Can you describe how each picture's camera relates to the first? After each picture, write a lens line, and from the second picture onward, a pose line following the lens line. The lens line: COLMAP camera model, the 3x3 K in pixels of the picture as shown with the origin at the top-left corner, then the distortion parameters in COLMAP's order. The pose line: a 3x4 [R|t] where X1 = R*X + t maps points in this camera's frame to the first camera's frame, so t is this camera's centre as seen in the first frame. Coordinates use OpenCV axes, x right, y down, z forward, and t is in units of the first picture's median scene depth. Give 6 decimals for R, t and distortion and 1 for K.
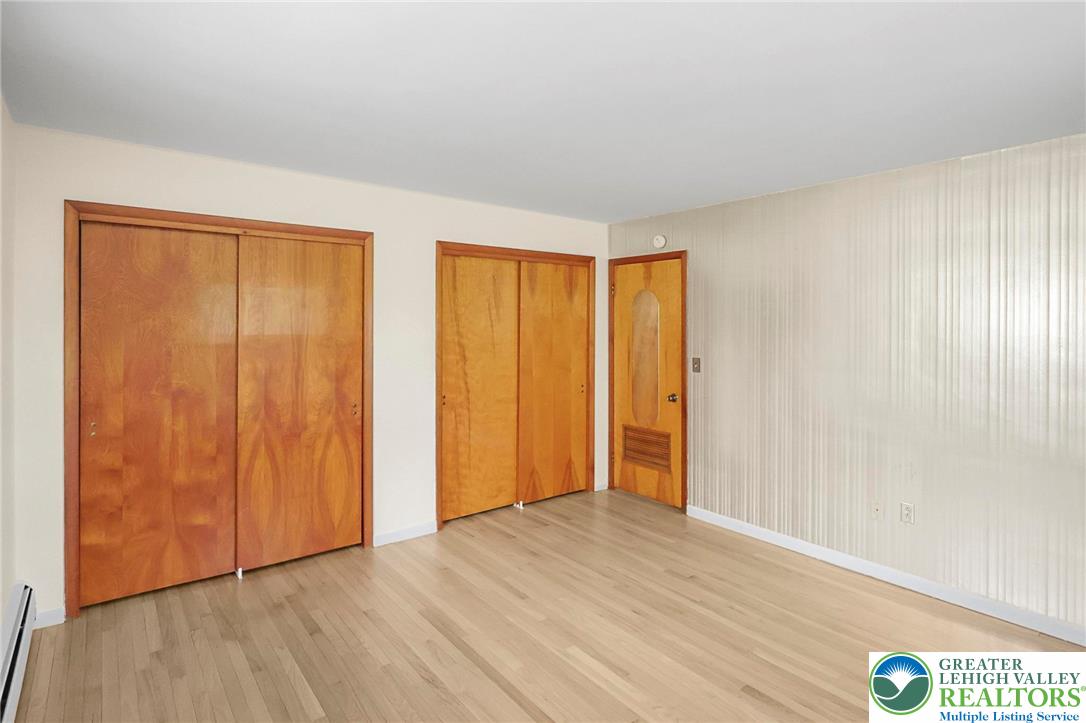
lens RADIAL K [[554.4, 0, 544.7], [0, 554.4, 314.2], [0, 0, 1]] dist [0.000036, -0.000386]
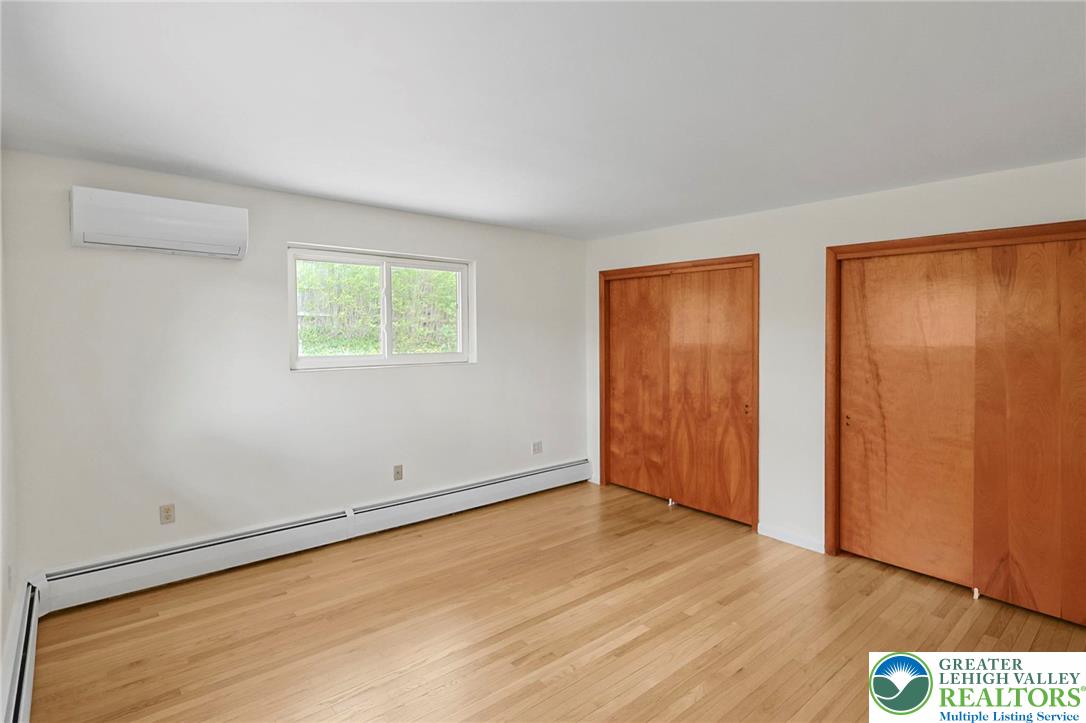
lens RADIAL K [[542.8, 0, 544.4], [0, 542.8, 340.5], [0, 0, 1]] dist [-0.043802, -0.000032]
pose [[0.030026, 0.008718, -0.999511, 0.819415], [0.002738, 0.999957, 0.008804, 0.017517], [0.999545, -0.003001, 0.030001, 0.575234]]
